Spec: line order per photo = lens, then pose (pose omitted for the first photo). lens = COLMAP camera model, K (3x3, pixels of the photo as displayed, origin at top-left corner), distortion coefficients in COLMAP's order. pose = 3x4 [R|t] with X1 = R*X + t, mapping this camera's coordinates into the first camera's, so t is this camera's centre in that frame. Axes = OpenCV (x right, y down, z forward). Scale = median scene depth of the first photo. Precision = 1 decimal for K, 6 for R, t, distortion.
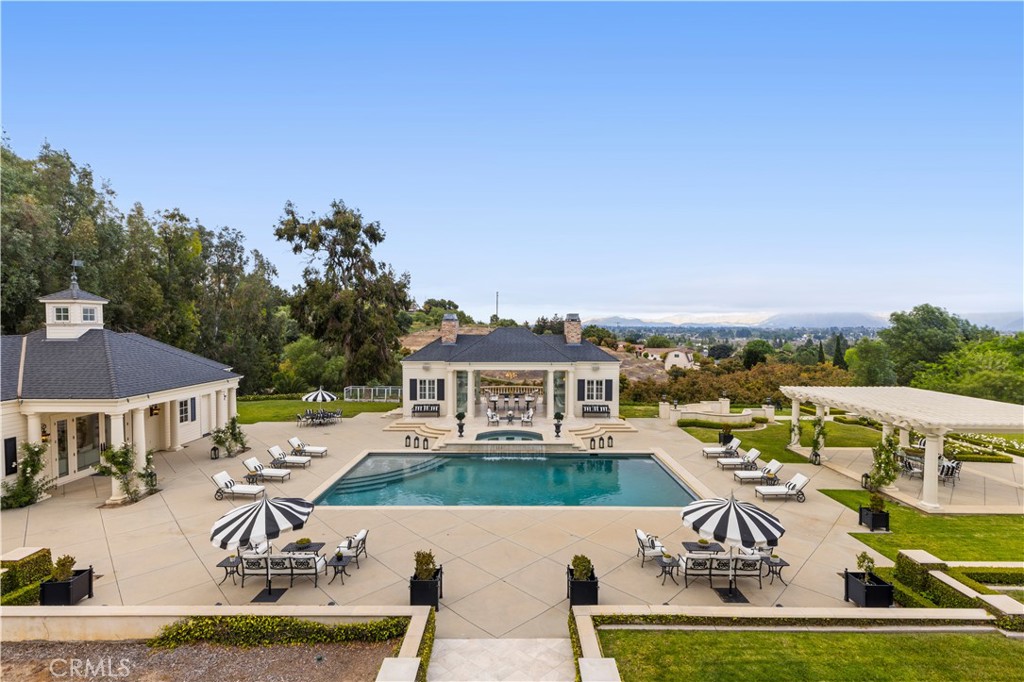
lens RADIAL K [[456.7, 0, 512.0], [0, 456.7, 341.0], [0, 0, 1]] dist [-0.004936, -0.000706]
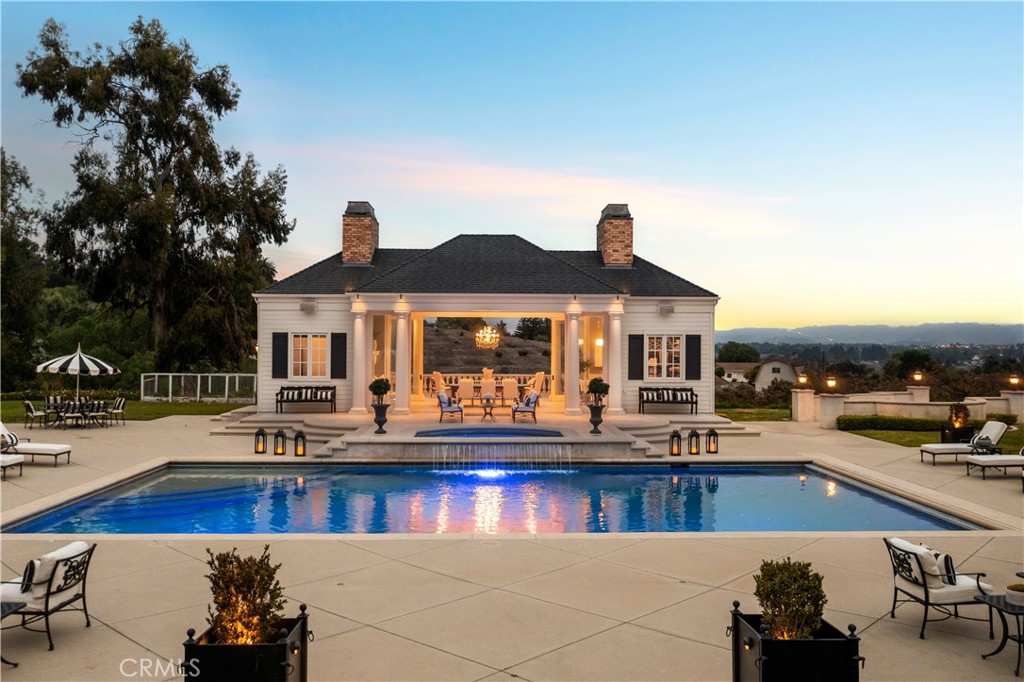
lens RADIAL K [[799.0, 0, 512.0], [0, 799.0, 341.0], [0, 0, 1]] dist [-0.032488, -0.006687]
pose [[0.998828, 0.009416, 0.047484, -0.011621], [-0.007637, 0.999267, -0.037518, 0.081617], [-0.047803, 0.037111, 0.998167, 0.115824]]
